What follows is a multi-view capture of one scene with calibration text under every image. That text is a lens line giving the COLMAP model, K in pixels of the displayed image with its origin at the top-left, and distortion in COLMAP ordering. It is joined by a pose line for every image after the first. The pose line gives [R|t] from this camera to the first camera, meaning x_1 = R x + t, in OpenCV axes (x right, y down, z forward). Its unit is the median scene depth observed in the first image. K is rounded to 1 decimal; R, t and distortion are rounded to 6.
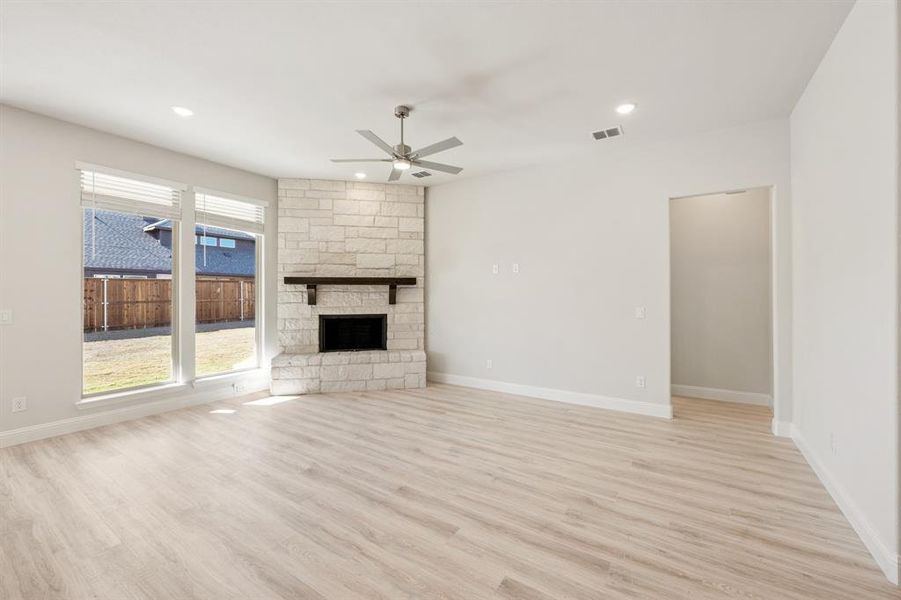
lens RADIAL K [[369.4, 0, 447.2], [0, 369.4, 291.6], [0, 0, 1]] dist [-0.001528, -0.000051]
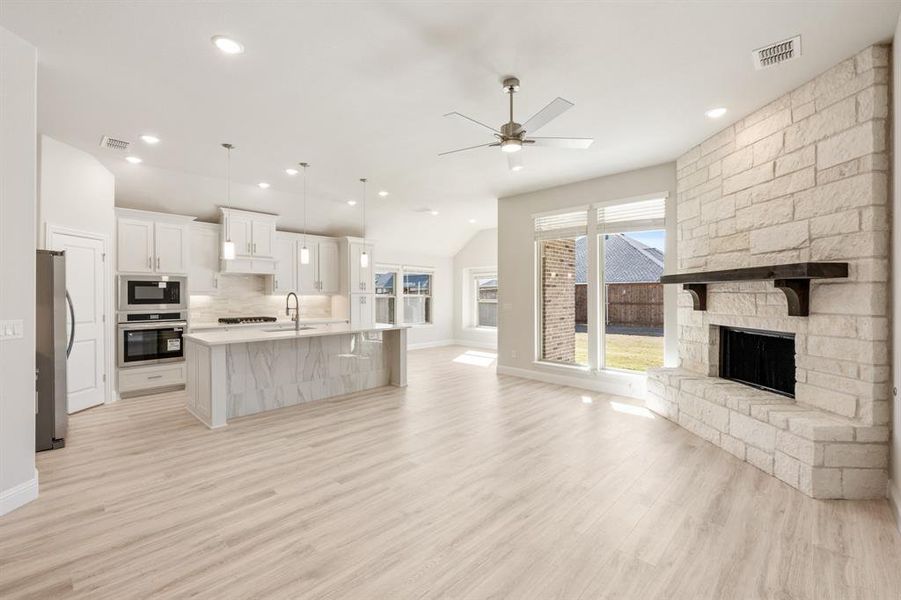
lens RADIAL K [[381.3, 0, 448.9], [0, 381.3, 296.0], [0, 0, 1]] dist [-0.000869, 0.000045]
pose [[-0.180443, 0.003650, -0.983579, 0.485044], [0.004608, 0.999985, 0.002866, 0.002026], [0.983575, -0.004015, -0.180457, 0.628065]]
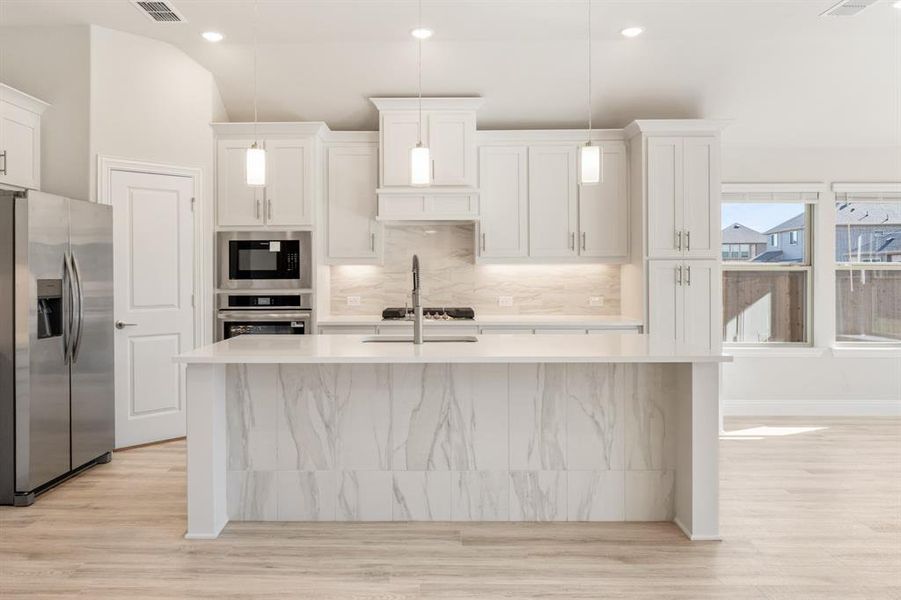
lens RADIAL K [[663.6, 0, 424.7], [0, 663.6, 272.9], [0, 0, 1]] dist [-0.001522, -0.001755]
pose [[-0.845489, 0.003901, -0.533979, 0.000548], [0.005555, 0.999983, -0.001491, 0.014755], [0.533964, -0.004227, -0.845497, 0.680261]]
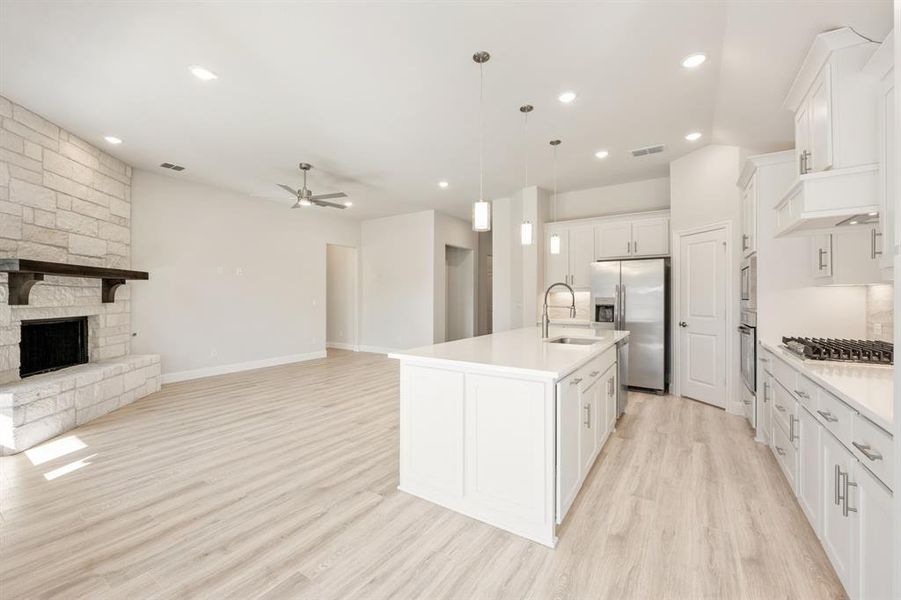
lens RADIAL K [[366.0, 0, 448.3], [0, 366.0, 296.5], [0, 0, 1]] dist [0.000252, -0.000149]
pose [[0.000152, 0.000983, 1.000000, -0.976353], [-0.004759, 0.999988, -0.000982, 0.018559], [-0.999989, -0.004758, 0.000157, 0.263929]]
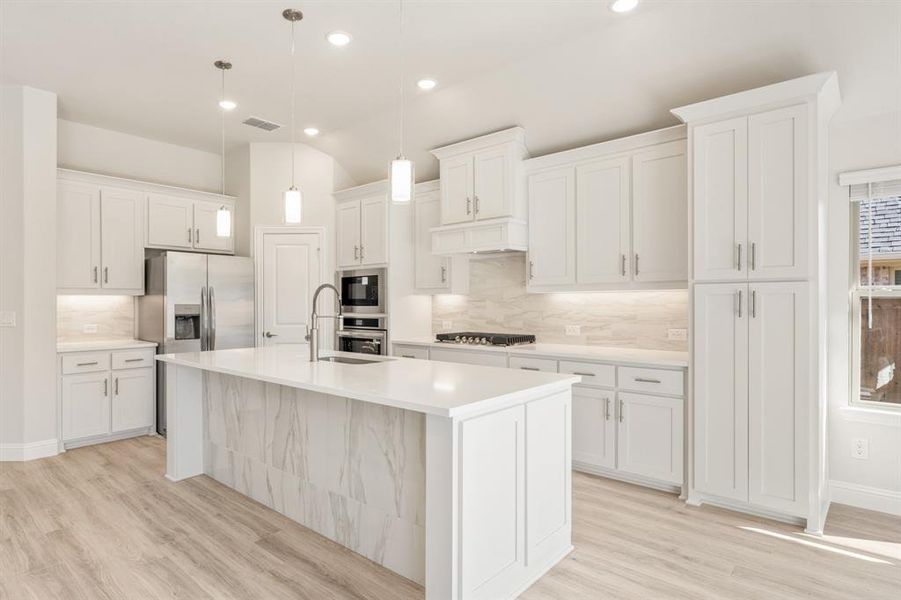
lens RADIAL K [[494.8, 0, 387.1], [0, 494.8, 304.0], [0, 0, 1]] dist [-0.002460, 0.000235]
pose [[-0.981920, 0.001327, 0.189294, -0.553242], [0.000877, 0.999997, -0.002457, 0.020119], [-0.189296, -0.002247, -0.981917, 0.658507]]
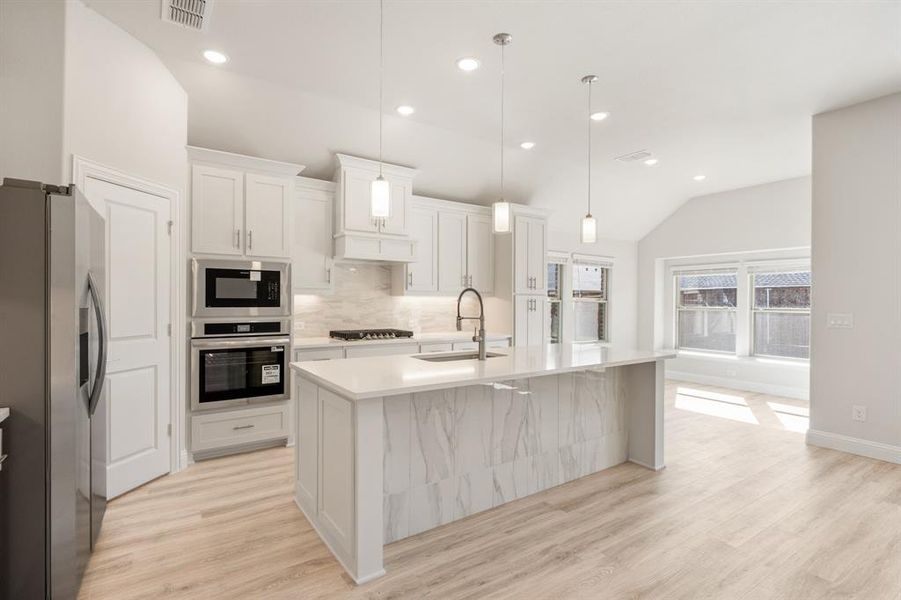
lens RADIAL K [[434.7, 0, 447.8], [0, 434.7, 303.4], [0, 0, 1]] dist [-0.001240, 0.000012]
pose [[-0.382346, 0.002127, -0.924017, 0.173104], [-0.003124, 0.999989, 0.003595, 0.012213], [0.924014, 0.004261, -0.382335, 0.271606]]
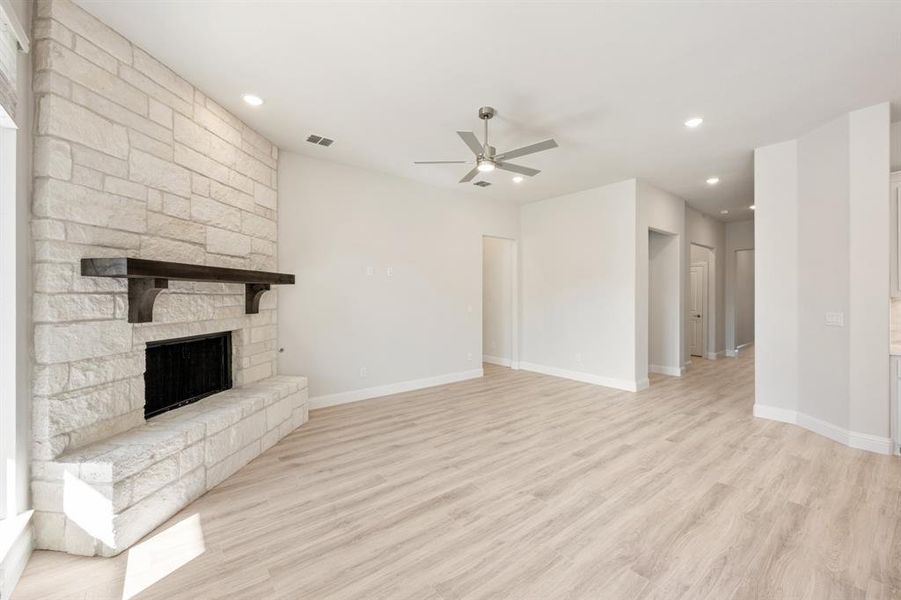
lens RADIAL K [[366.0, 0, 448.3], [0, 366.0, 296.5], [0, 0, 1]] dist [0.000252, -0.000149]
pose [[0.308356, -0.002089, 0.951269, -0.671058], [-0.003046, 0.999990, 0.003183, 0.001329], [-0.951266, -0.003879, 0.308346, 0.490129]]
